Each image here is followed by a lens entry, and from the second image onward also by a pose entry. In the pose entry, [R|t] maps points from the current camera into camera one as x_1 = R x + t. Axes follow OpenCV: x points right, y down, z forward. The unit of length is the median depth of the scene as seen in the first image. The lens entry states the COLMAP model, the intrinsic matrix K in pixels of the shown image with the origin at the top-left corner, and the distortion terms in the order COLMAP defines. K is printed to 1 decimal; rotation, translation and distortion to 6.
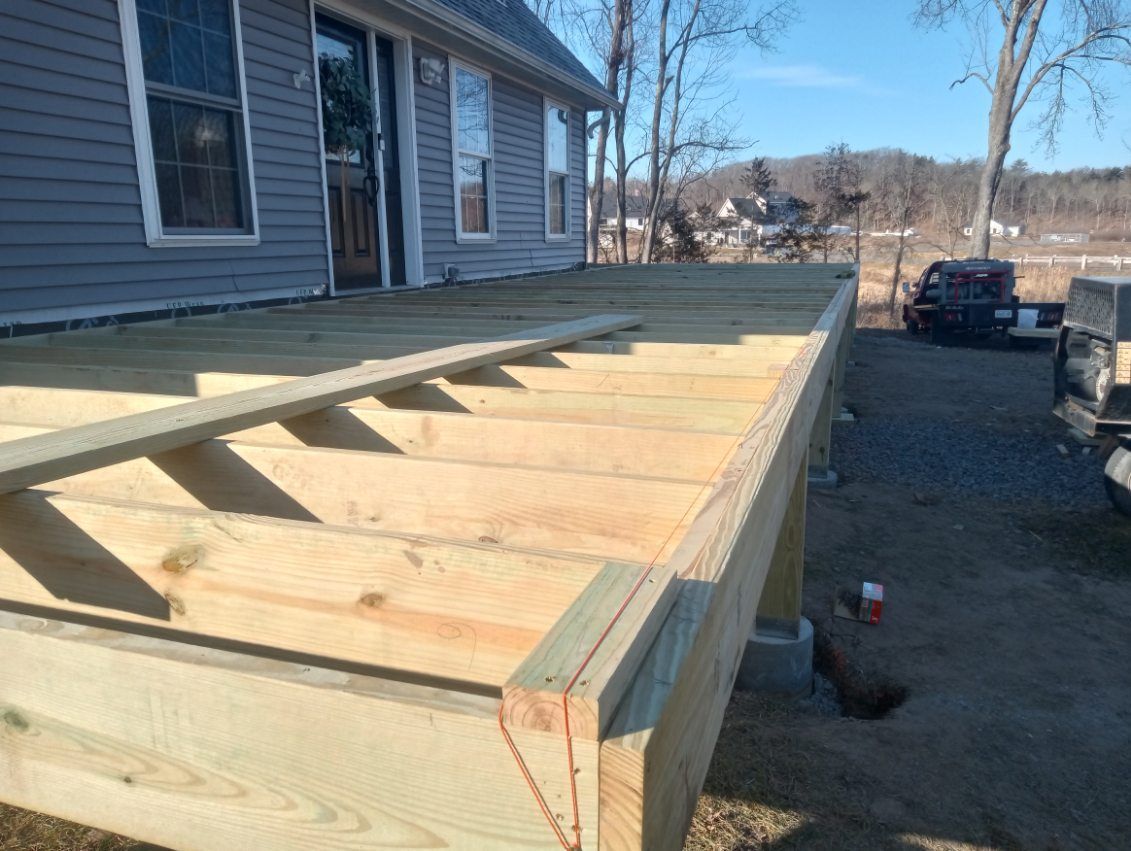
lens RADIAL K [[846.1, 0, 560.3], [0, 846.1, 432.5], [0, 0, 1]] dist [0.054936, -0.088586]
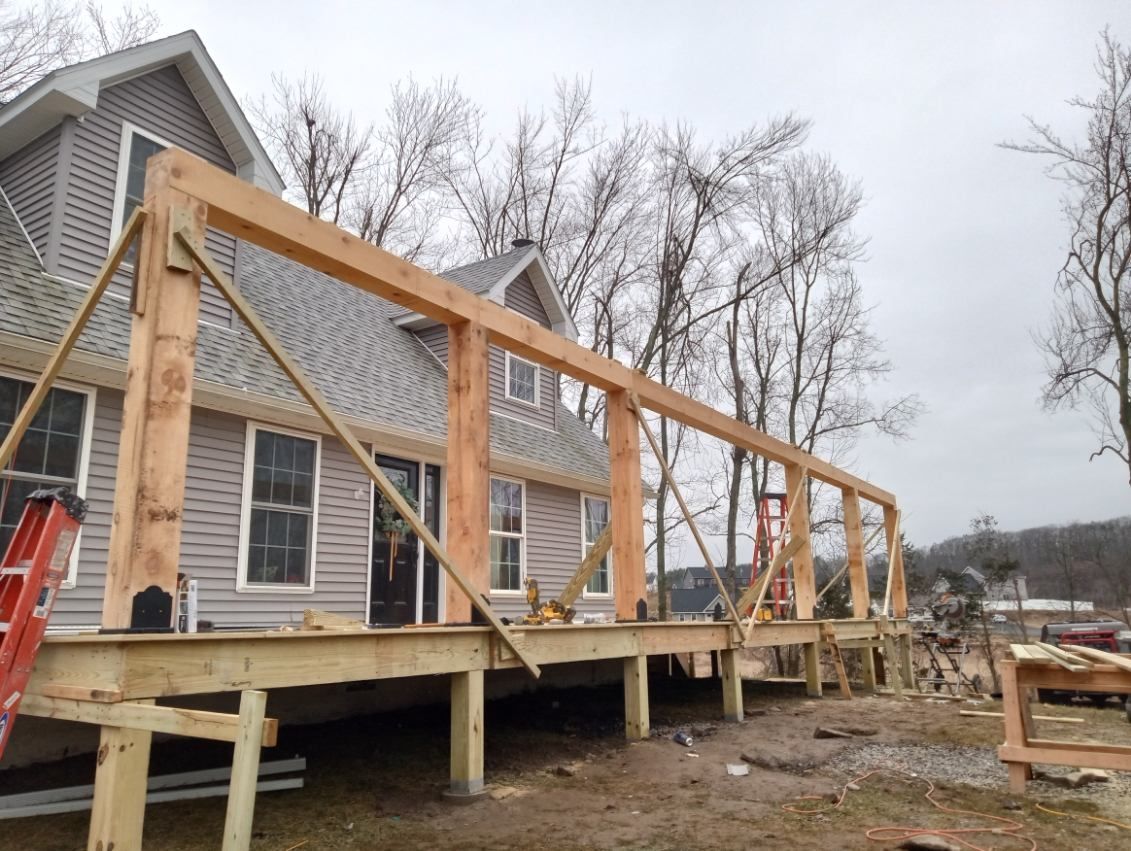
lens RADIAL K [[846.1, 0, 560.3], [0, 846.1, 432.5], [0, 0, 1]] dist [0.054936, -0.088586]
pose [[0.970731, -0.062631, -0.231861, 0.098600], [-0.042105, 0.906068, -0.421031, 0.032062], [0.236452, 0.418470, 0.876911, -0.083391]]
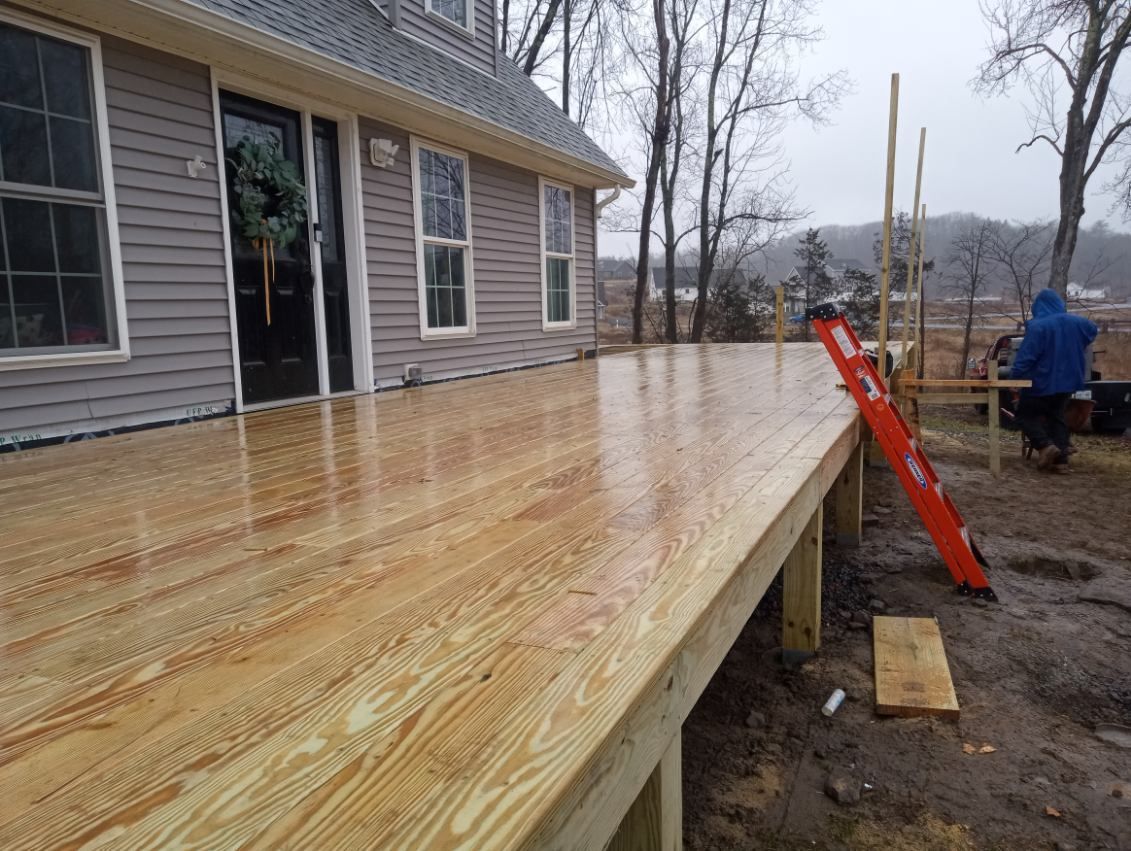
lens RADIAL K [[846.1, 0, 560.3], [0, 846.1, 432.5], [0, 0, 1]] dist [0.054936, -0.088586]
pose [[0.996685, -0.006916, -0.081066, 0.028036], [0.000381, 0.996767, -0.080343, -0.016988], [0.081360, 0.080045, 0.993465, 0.042839]]
